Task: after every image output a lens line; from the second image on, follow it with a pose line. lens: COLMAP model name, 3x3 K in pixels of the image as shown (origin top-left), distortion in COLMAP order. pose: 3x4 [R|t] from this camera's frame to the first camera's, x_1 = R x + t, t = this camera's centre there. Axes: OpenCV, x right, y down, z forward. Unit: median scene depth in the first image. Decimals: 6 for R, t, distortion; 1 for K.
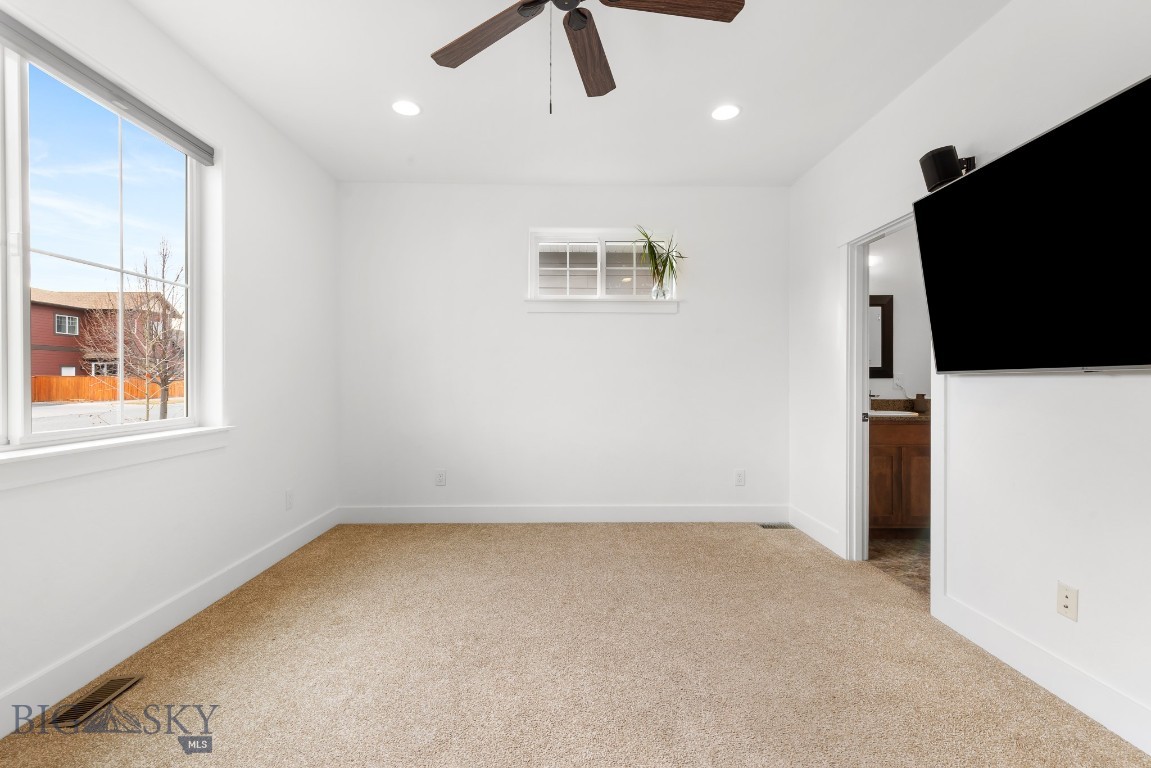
lens RADIAL K [[513.8, 0, 575.5], [0, 513.8, 384.0], [0, 0, 1]] dist [0.003388, 0.000066]
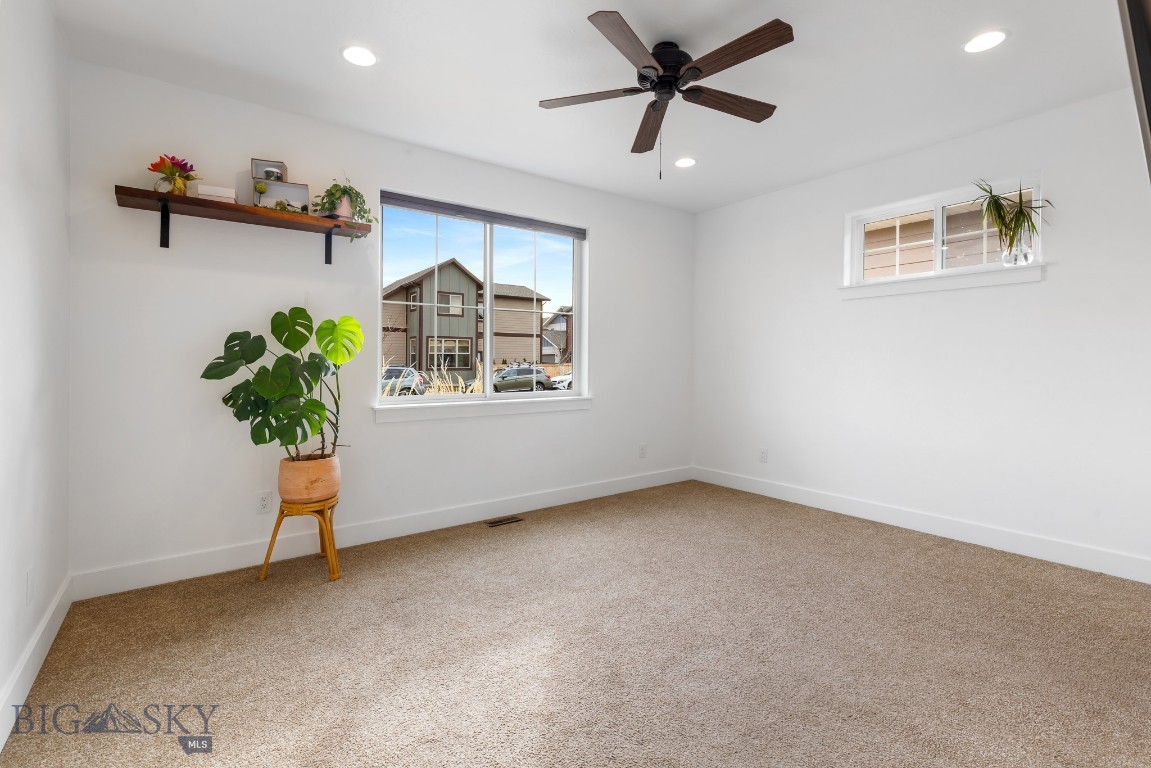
lens RADIAL K [[526.3, 0, 571.6], [0, 526.3, 365.0], [0, 0, 1]] dist [0.001918, -0.000095]
pose [[0.575705, 0.002462, -0.817654, 0.527693], [-0.004246, 0.999991, 0.000022, -0.014477], [0.817646, 0.003459, 0.575710, -0.005694]]
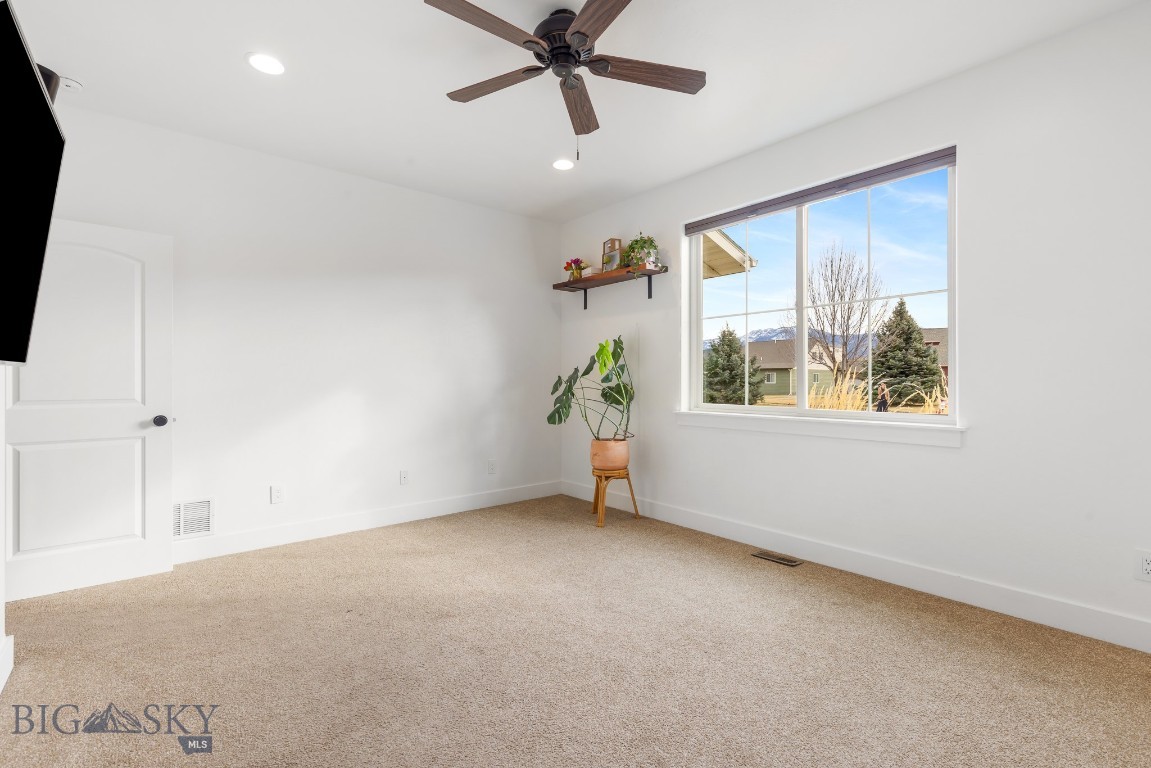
lens RADIAL K [[516.7, 0, 576.1], [0, 516.7, 379.6], [0, 0, 1]] dist [0.004045, -0.000263]
pose [[-0.786795, 0.002502, -0.617209, 0.385738], [-0.000483, 0.999989, 0.004670, -0.007957], [0.617214, 0.003973, -0.786785, 1.061034]]
